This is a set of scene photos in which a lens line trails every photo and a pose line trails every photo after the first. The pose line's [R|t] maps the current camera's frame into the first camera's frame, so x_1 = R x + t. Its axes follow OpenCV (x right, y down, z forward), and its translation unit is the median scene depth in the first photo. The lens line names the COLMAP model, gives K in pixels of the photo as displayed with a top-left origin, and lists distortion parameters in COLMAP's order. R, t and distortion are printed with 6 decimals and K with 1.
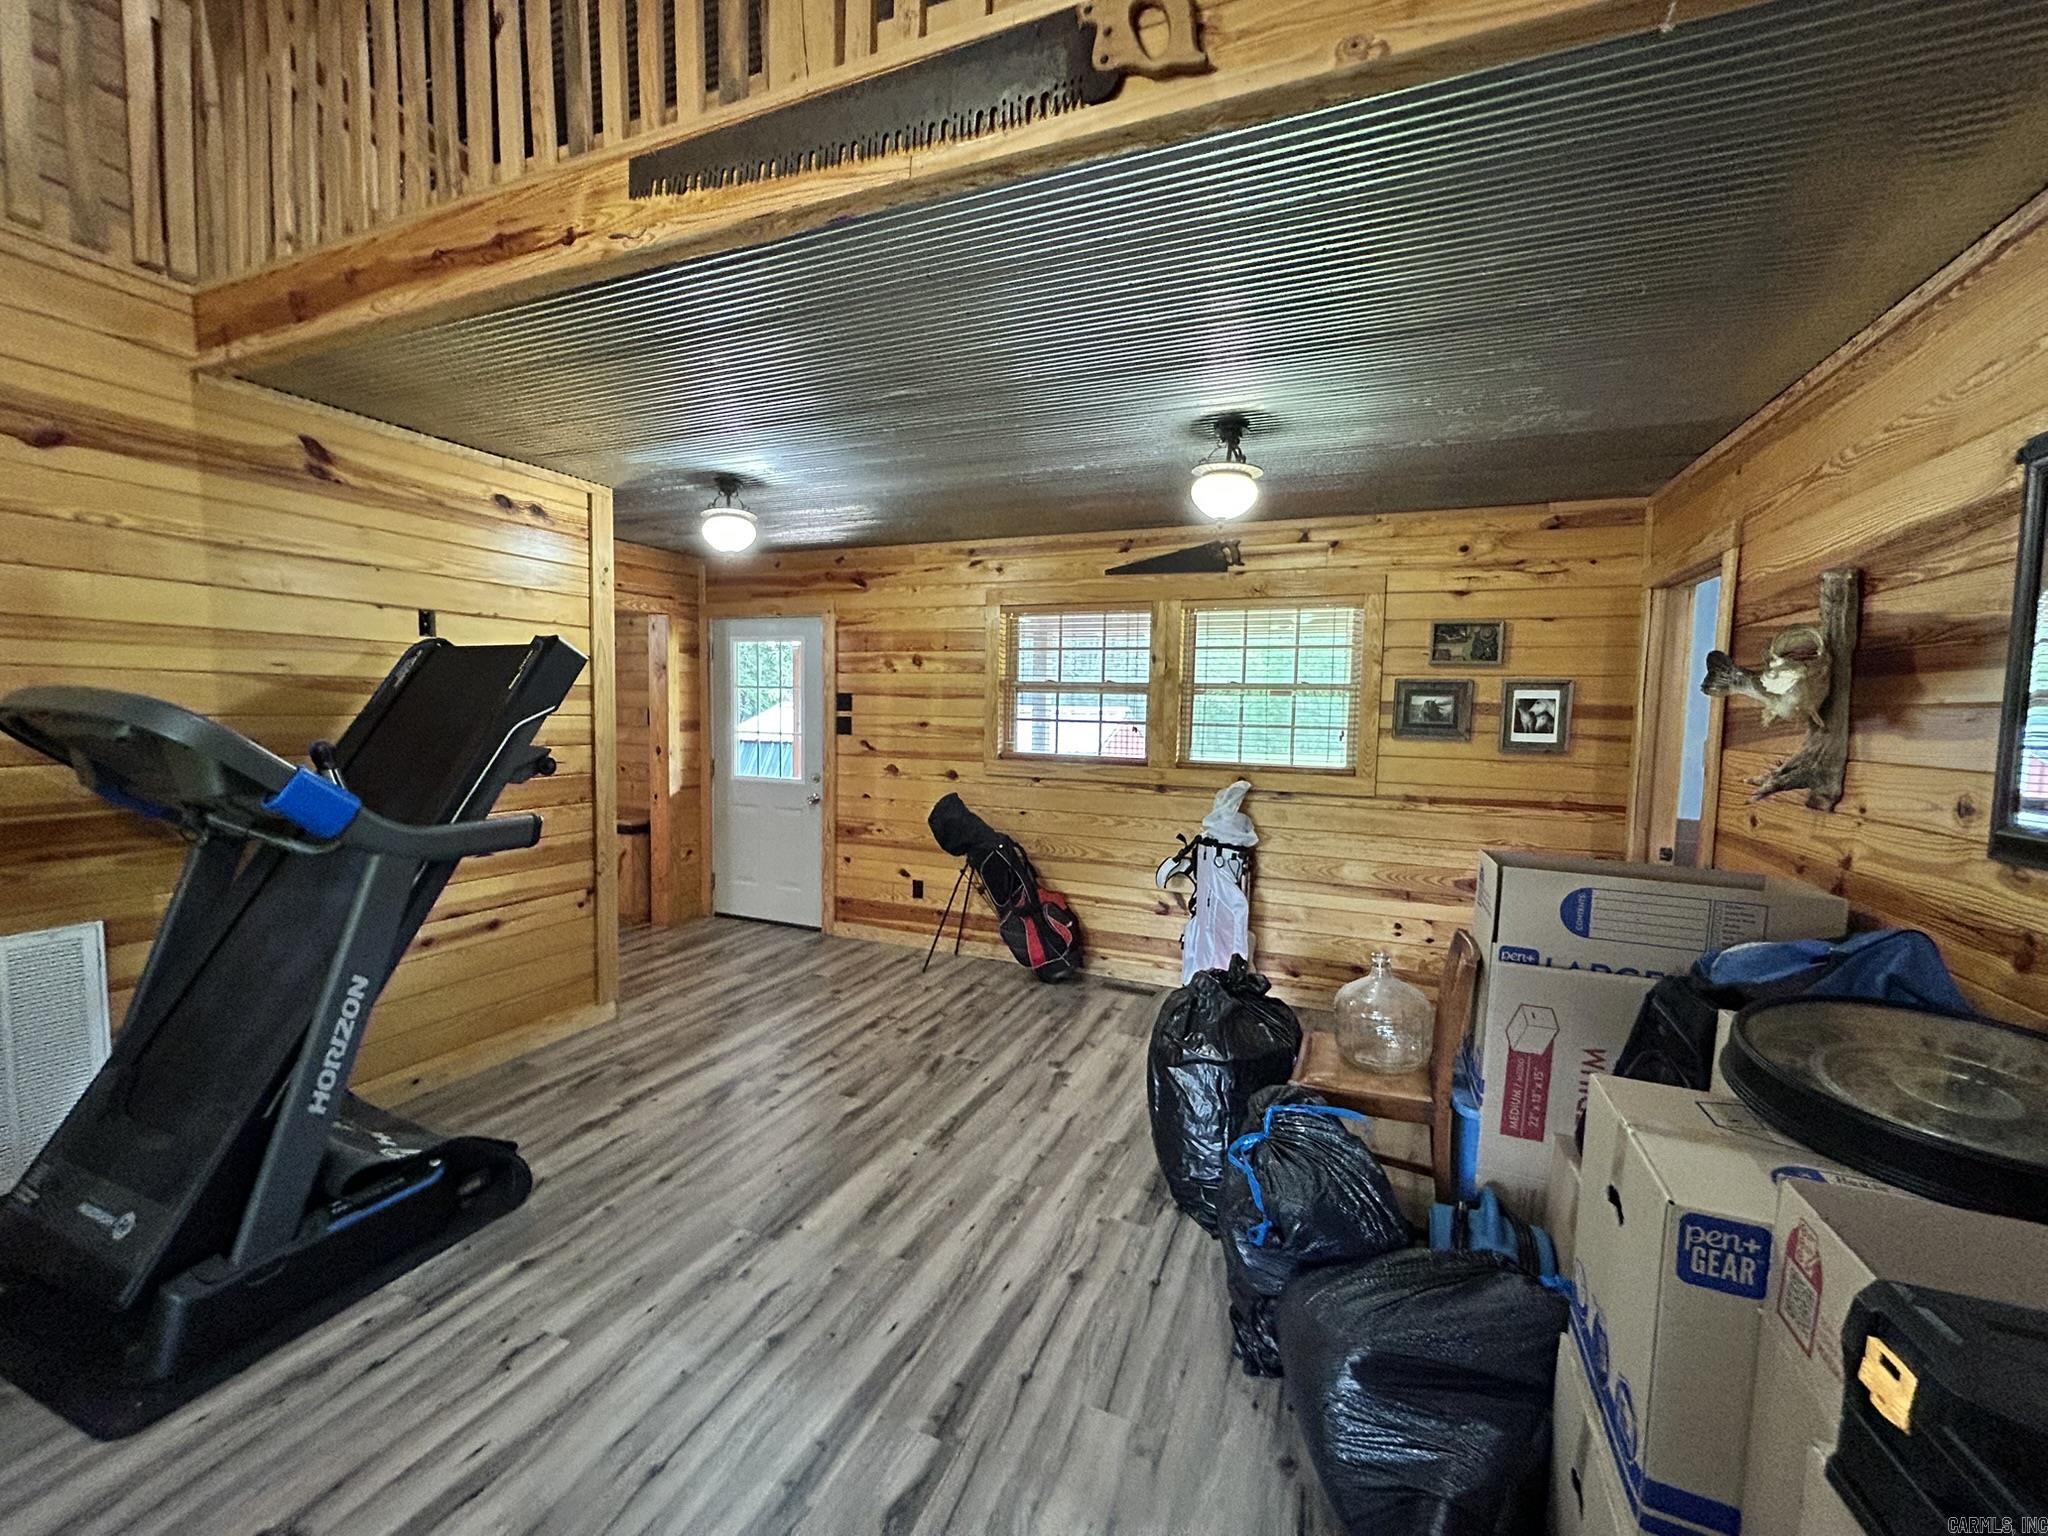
lens RADIAL K [[821.9, 0, 1025.5], [0, 821.9, 766.4], [0, 0, 1]] dist [-0.011456, 0.005372]
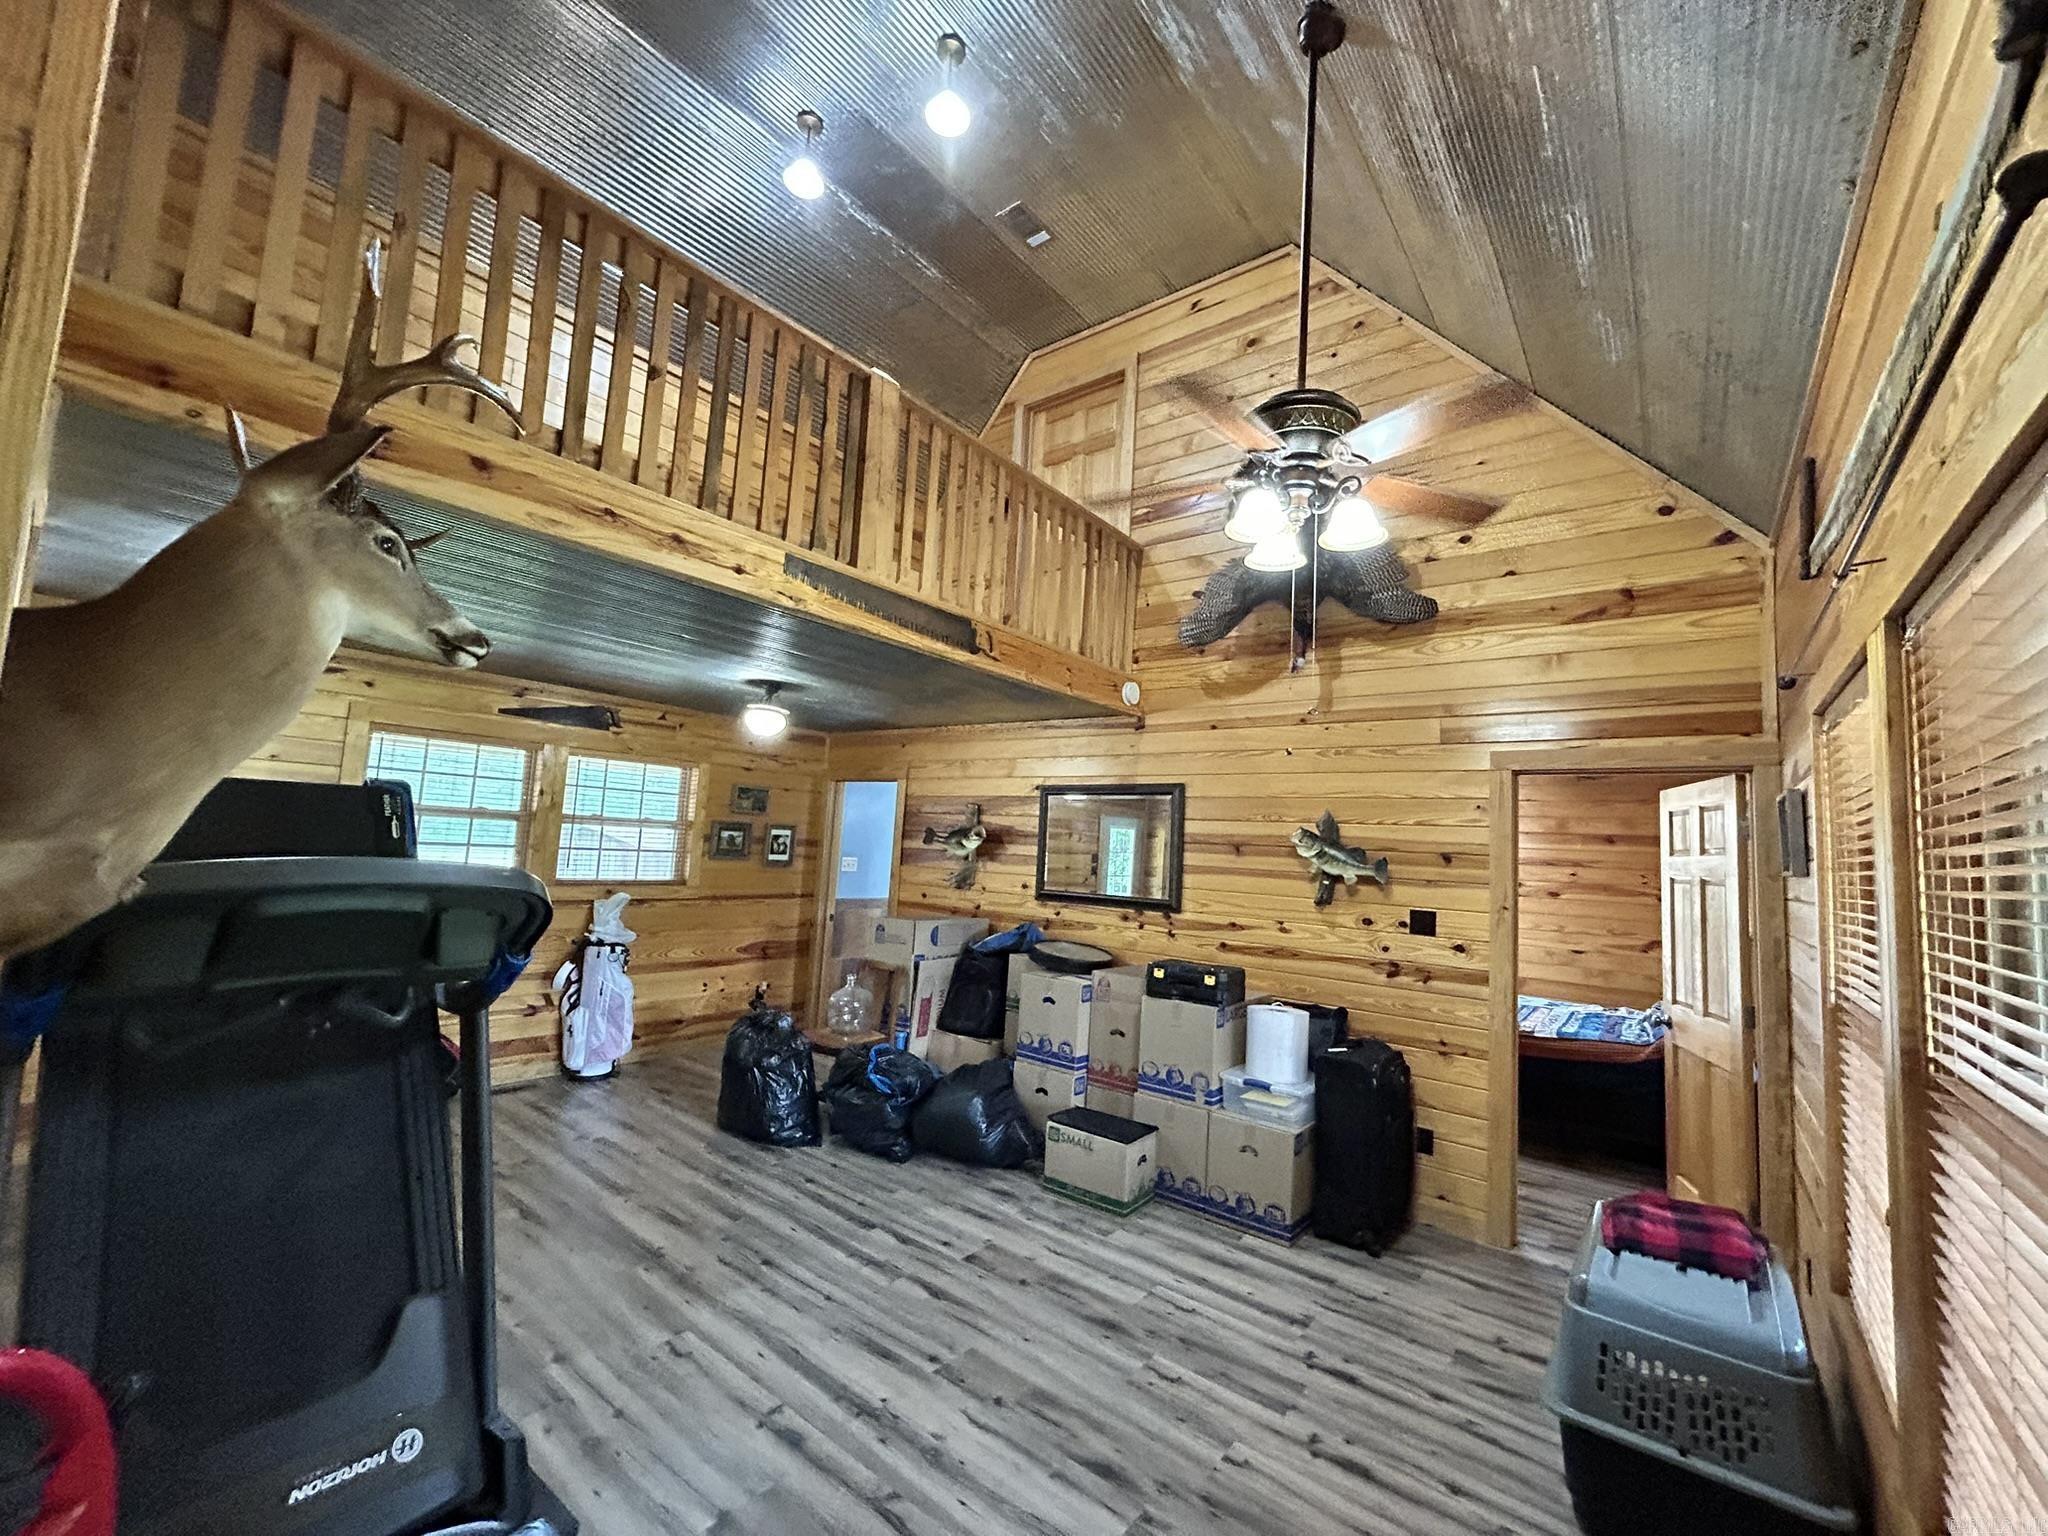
lens RADIAL K [[821.9, 0, 1025.5], [0, 821.9, 766.4], [0, 0, 1]] dist [-0.011456, 0.005372]
pose [[0.271747, 0.087624, 0.958371, -1.098105], [0.020743, 0.995082, -0.096862, -0.056595], [-0.962145, 0.046201, 0.268593, 0.027696]]
